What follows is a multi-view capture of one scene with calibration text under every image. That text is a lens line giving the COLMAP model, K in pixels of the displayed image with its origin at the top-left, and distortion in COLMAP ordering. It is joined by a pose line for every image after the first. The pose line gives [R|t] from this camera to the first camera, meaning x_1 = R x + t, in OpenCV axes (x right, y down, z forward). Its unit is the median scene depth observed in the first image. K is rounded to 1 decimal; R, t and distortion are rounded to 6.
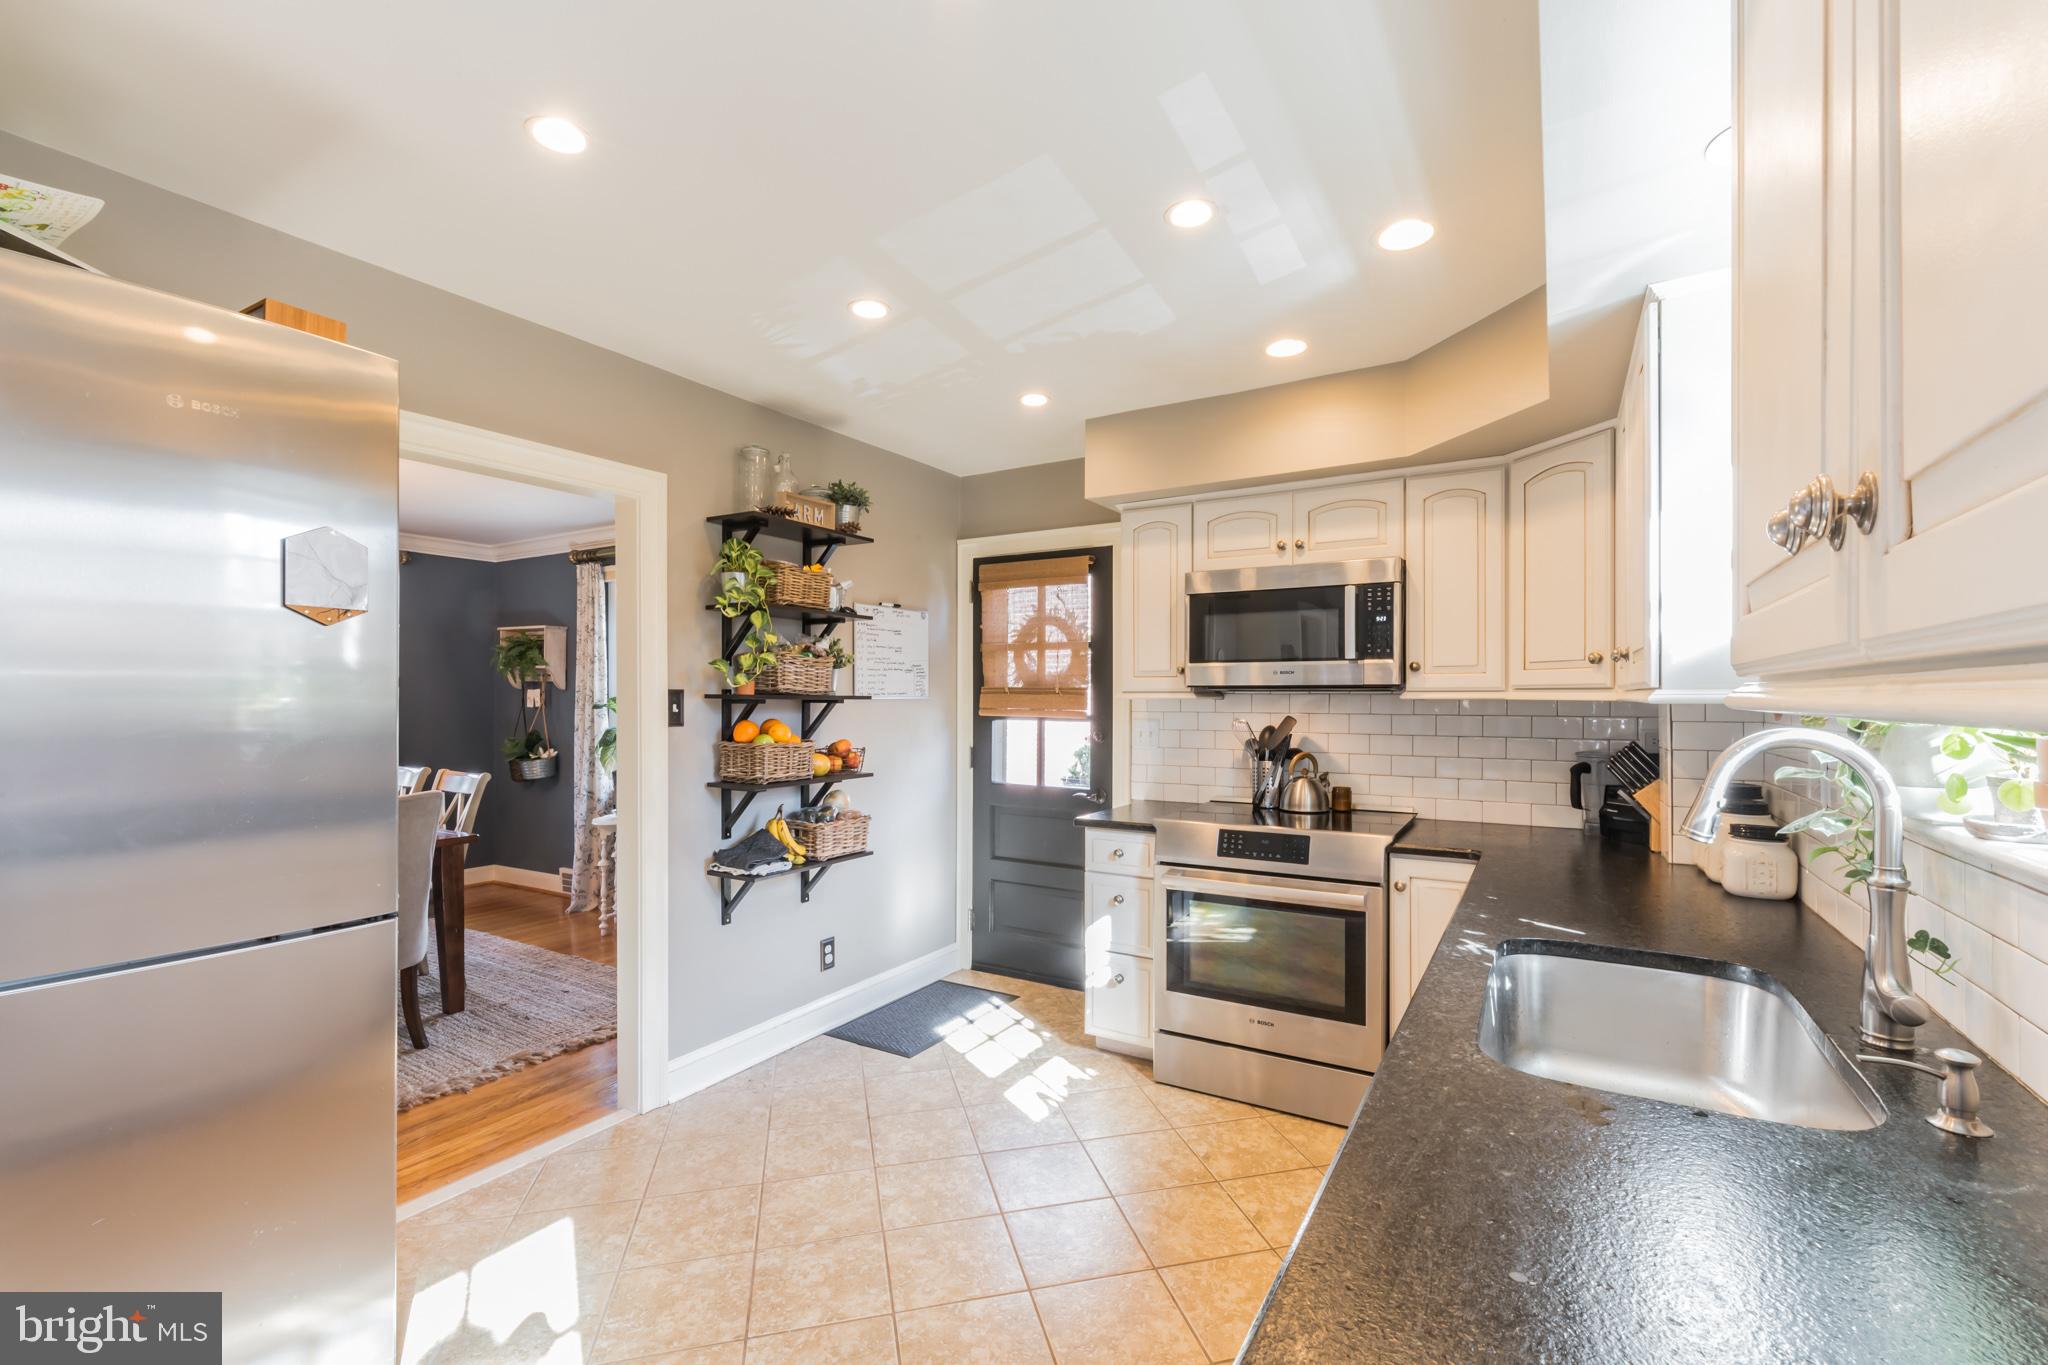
lens RADIAL K [[877.2, 0, 1026.2], [0, 877.2, 697.3], [0, 0, 1]] dist [-0.000611, -0.000062]
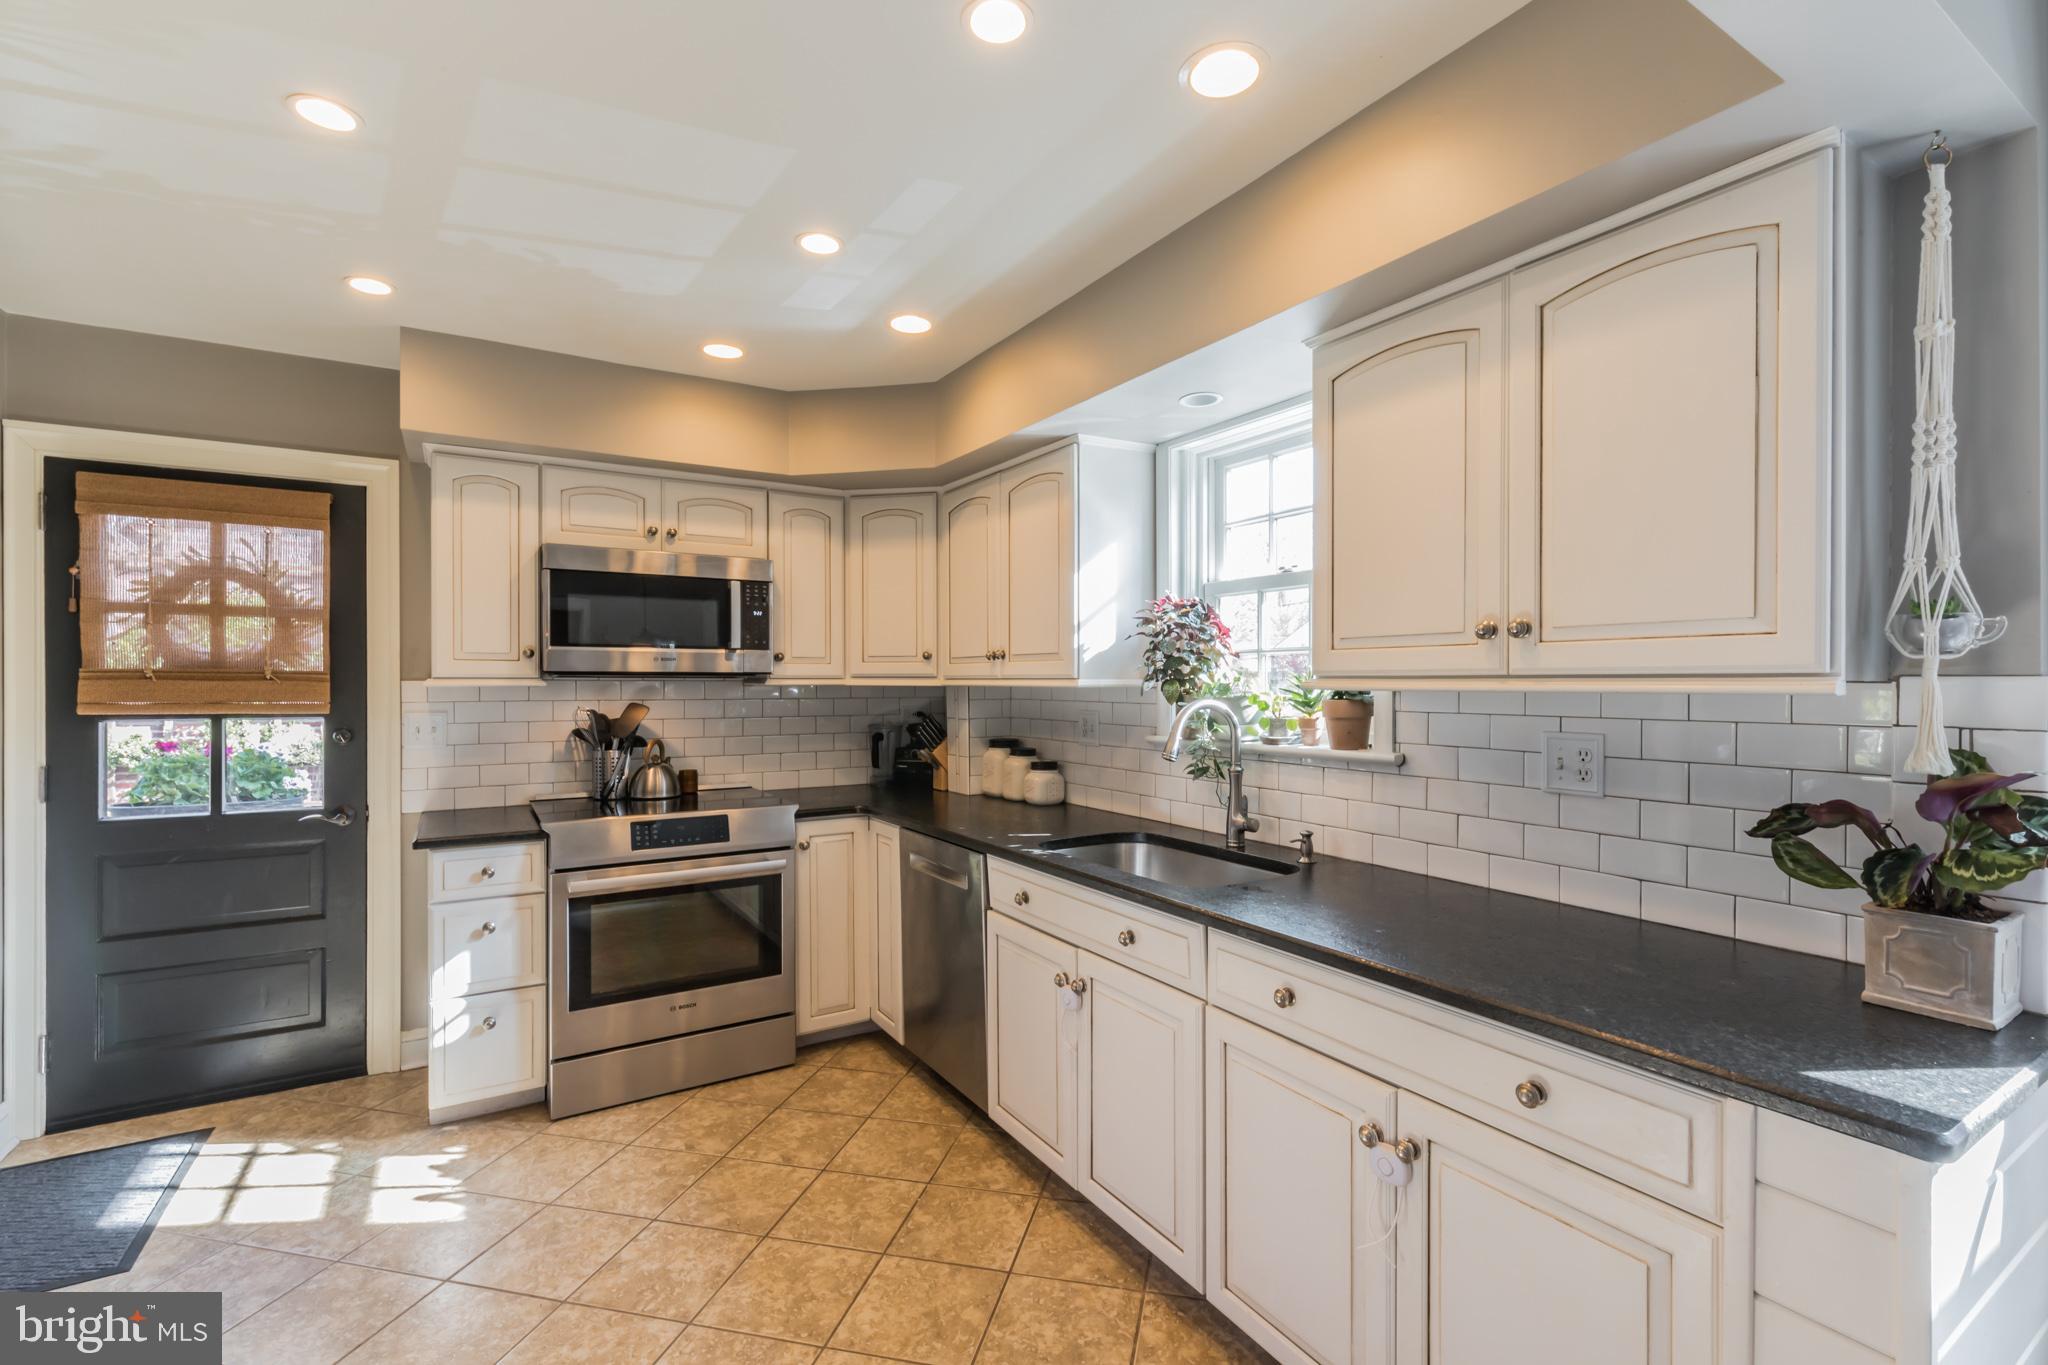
lens RADIAL K [[906.0, 0, 1035.8], [0, 906.0, 684.5], [0, 0, 1]] dist [-0.001373, -0.000036]
pose [[0.457555, -0.003554, 0.889174, -0.412479], [0.001549, 0.999994, 0.003200, -0.001958], [-0.889180, -0.000087, 0.457557, 0.142887]]
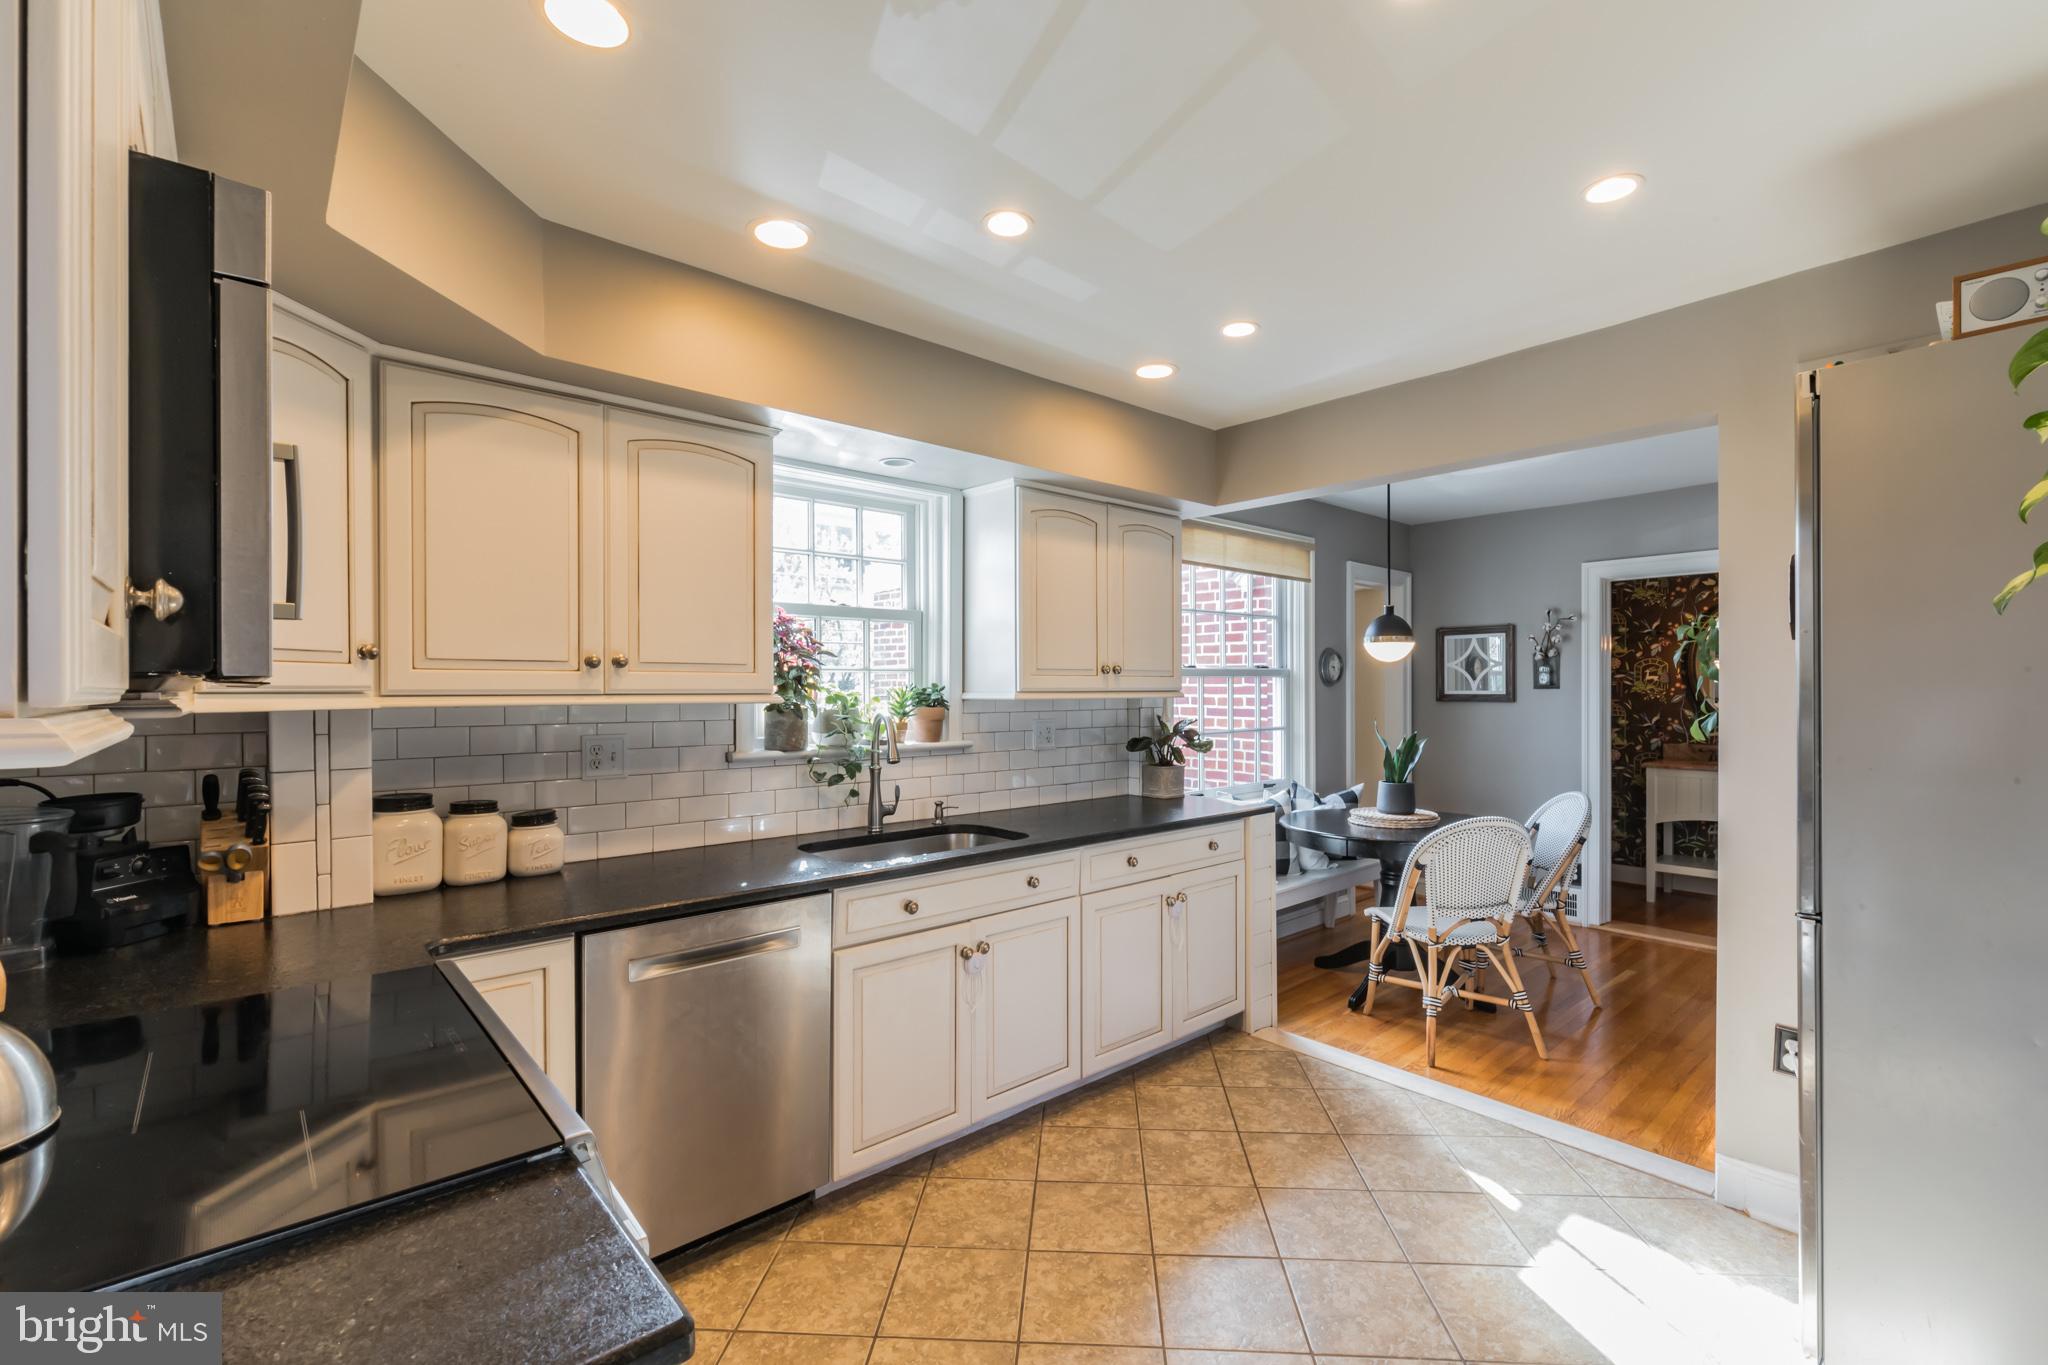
lens RADIAL K [[891.1, 0, 1063.8], [0, 891.1, 692.5], [0, 0, 1]] dist [-0.000073, -0.000018]
pose [[-0.961212, 0.002475, 0.275799, -0.094573], [0.003706, 0.999985, 0.003941, -0.007637], [-0.275785, 0.004810, -0.961207, 1.163552]]
